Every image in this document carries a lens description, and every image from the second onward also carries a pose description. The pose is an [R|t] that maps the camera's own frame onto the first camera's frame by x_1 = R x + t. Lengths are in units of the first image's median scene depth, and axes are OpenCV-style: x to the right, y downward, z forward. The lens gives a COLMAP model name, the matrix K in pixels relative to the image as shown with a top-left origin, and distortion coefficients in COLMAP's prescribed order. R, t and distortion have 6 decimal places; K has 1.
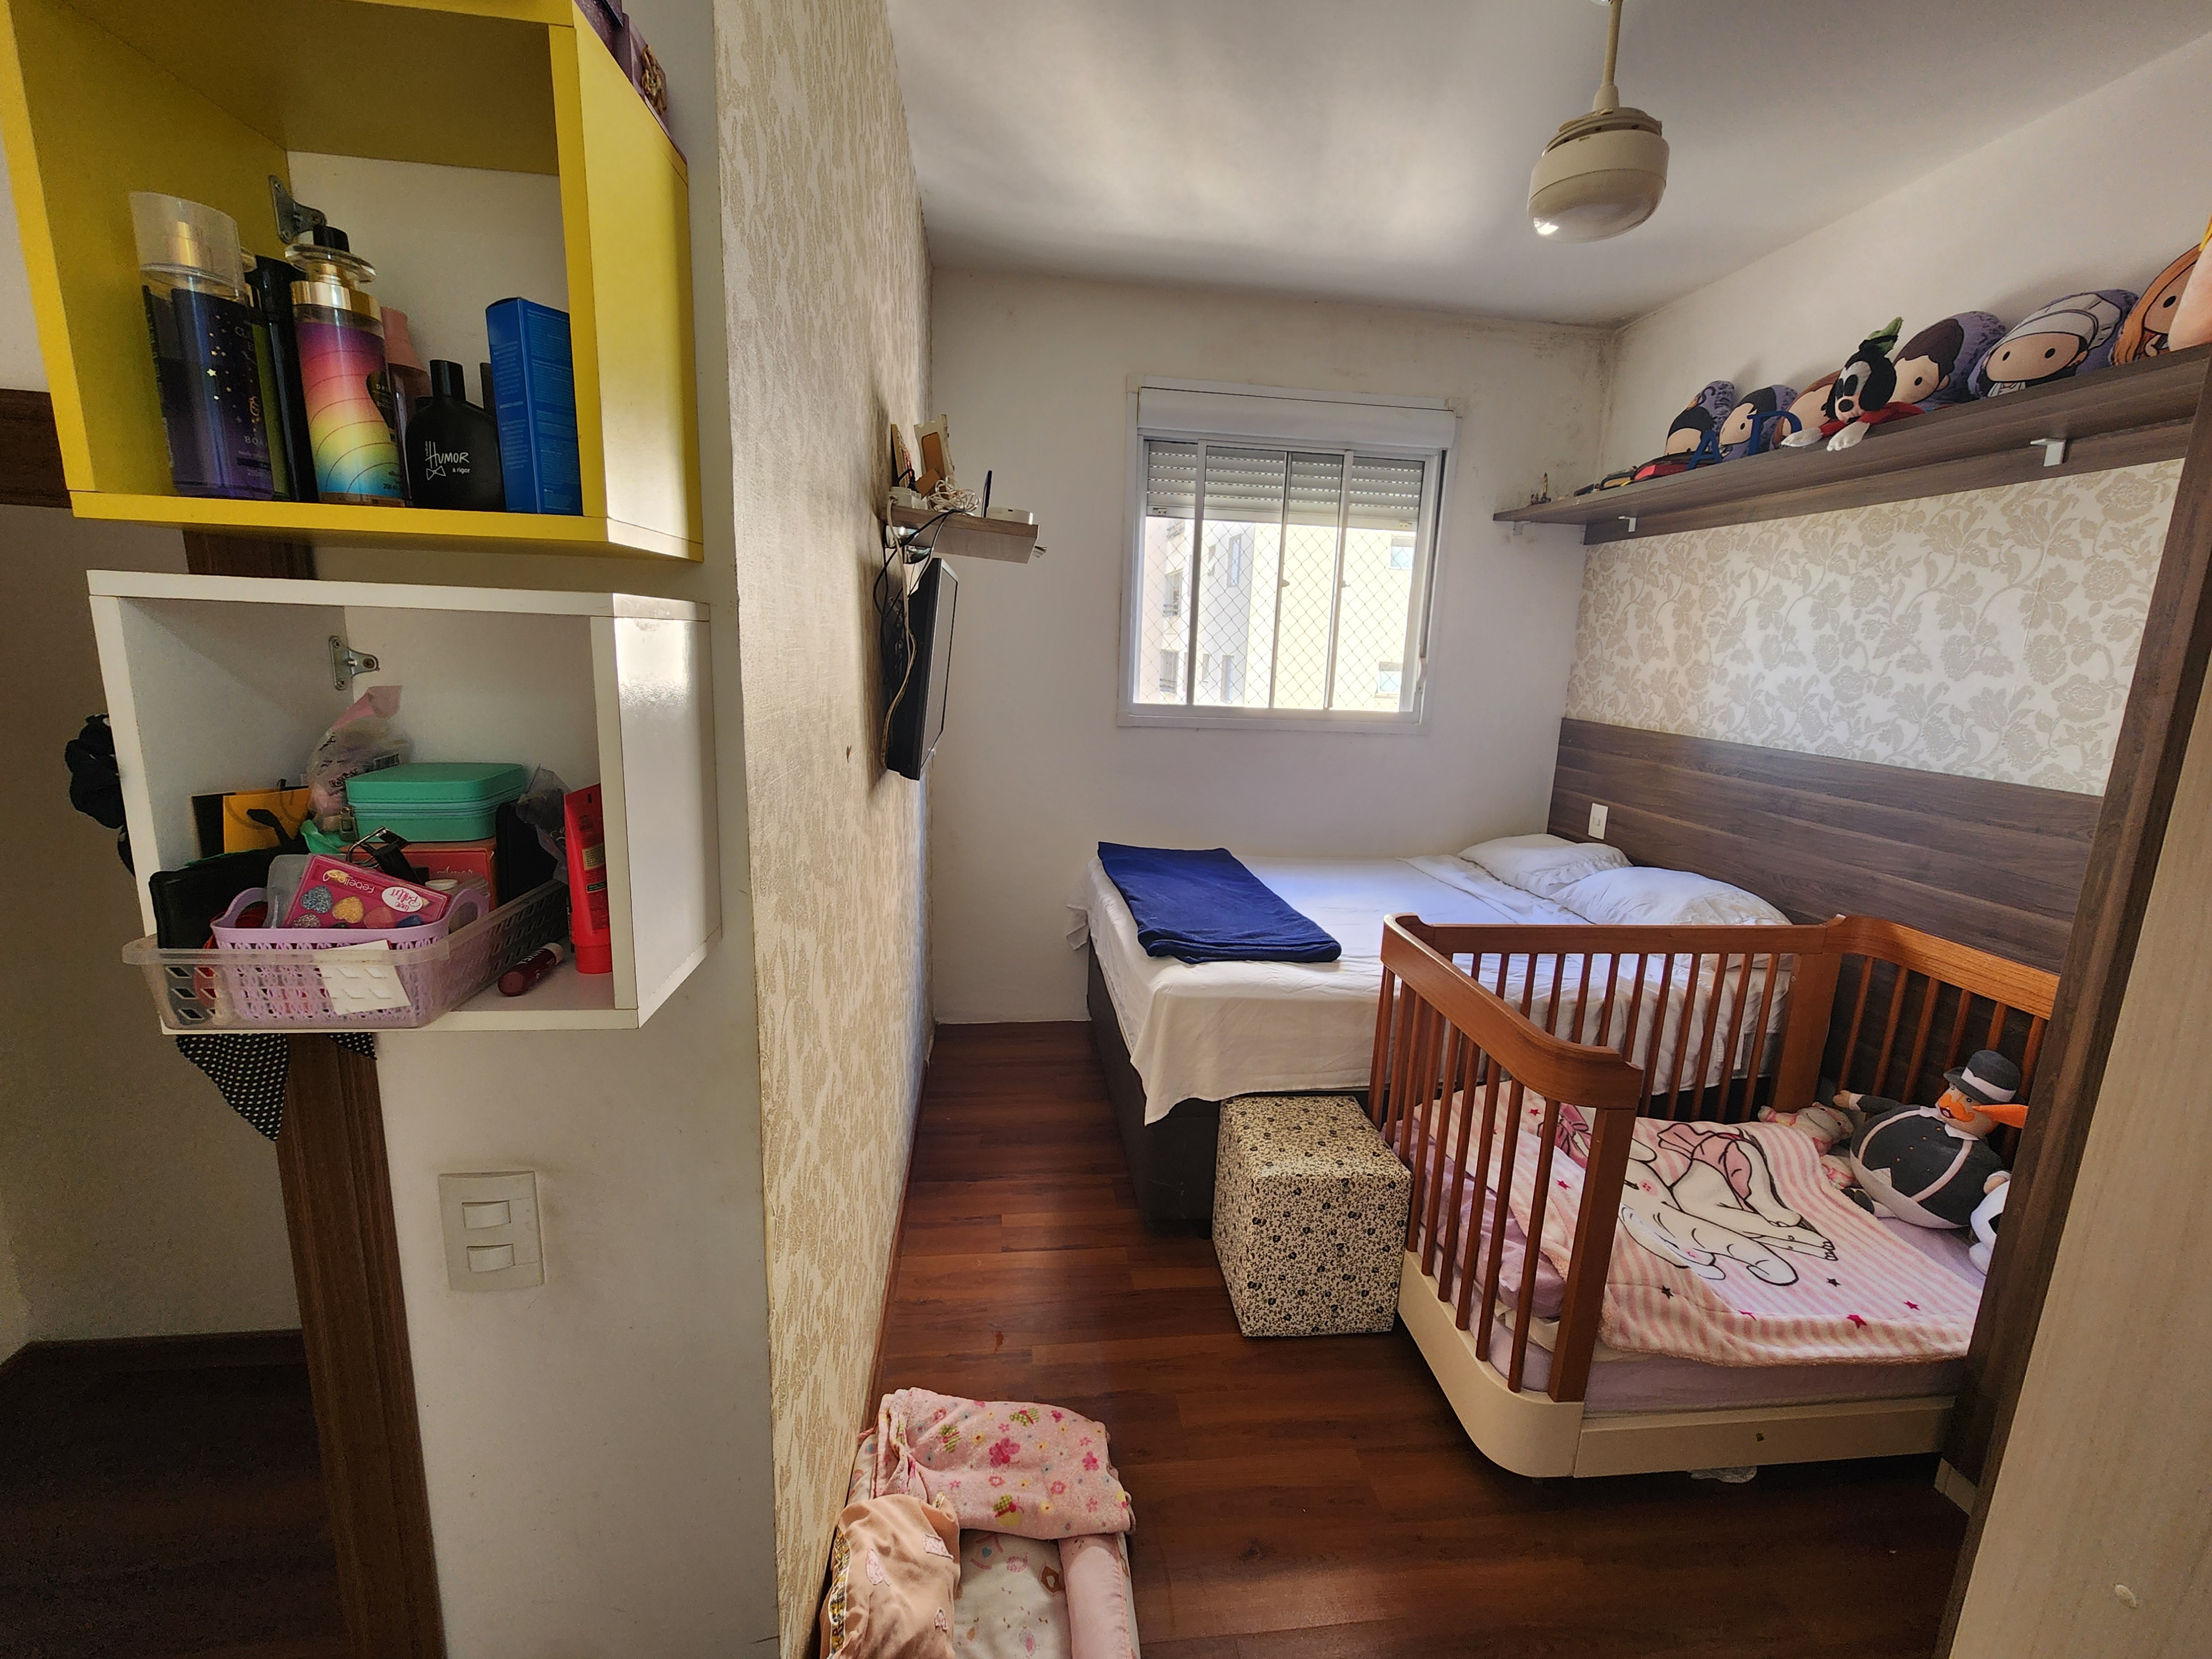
lens RADIAL K [[914.7, 0, 1106.0], [0, 914.7, 829.5], [0, 0, 1]] dist [0.000269, 0.018561]
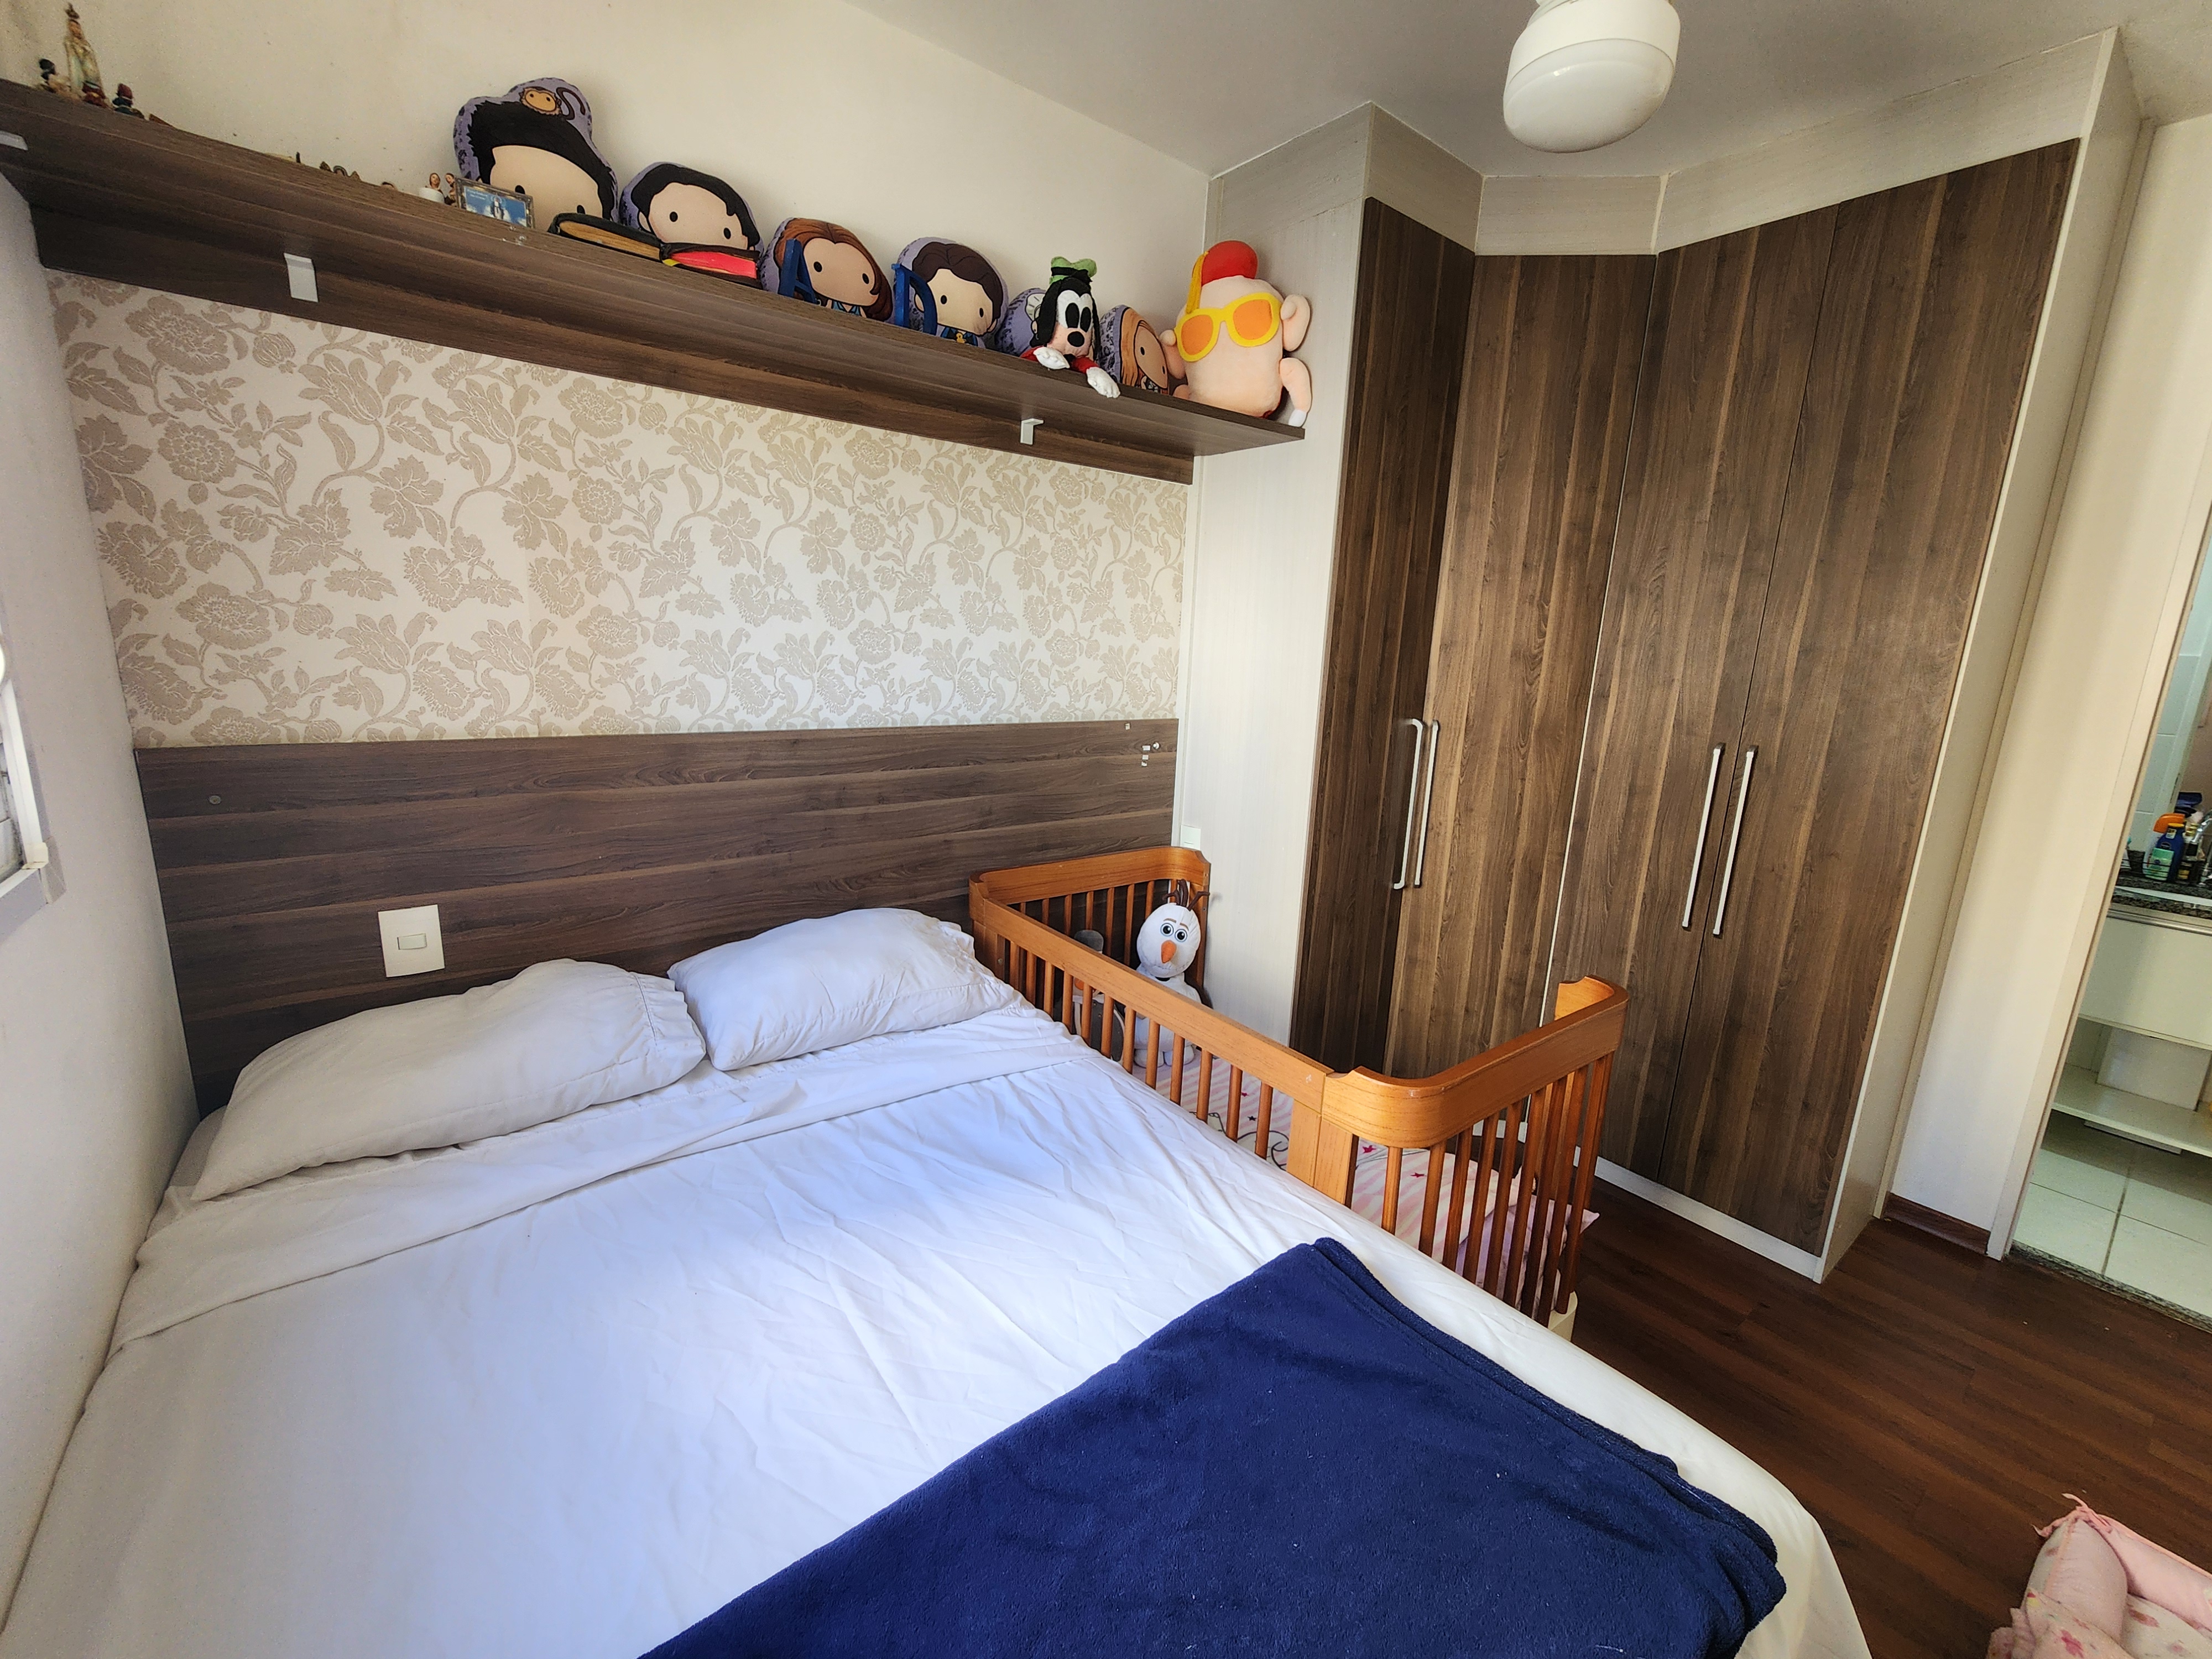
lens RADIAL K [[1132.3, 0, 1106.4], [0, 1132.3, 913.3], [0, 0, 1]] dist [0.023942, -0.000285]
pose [[-0.594270, -0.266397, 0.758865, -0.208740], [0.096022, 0.913300, 0.395806, -0.341826], [-0.798513, 0.308083, -0.517167, 1.529664]]
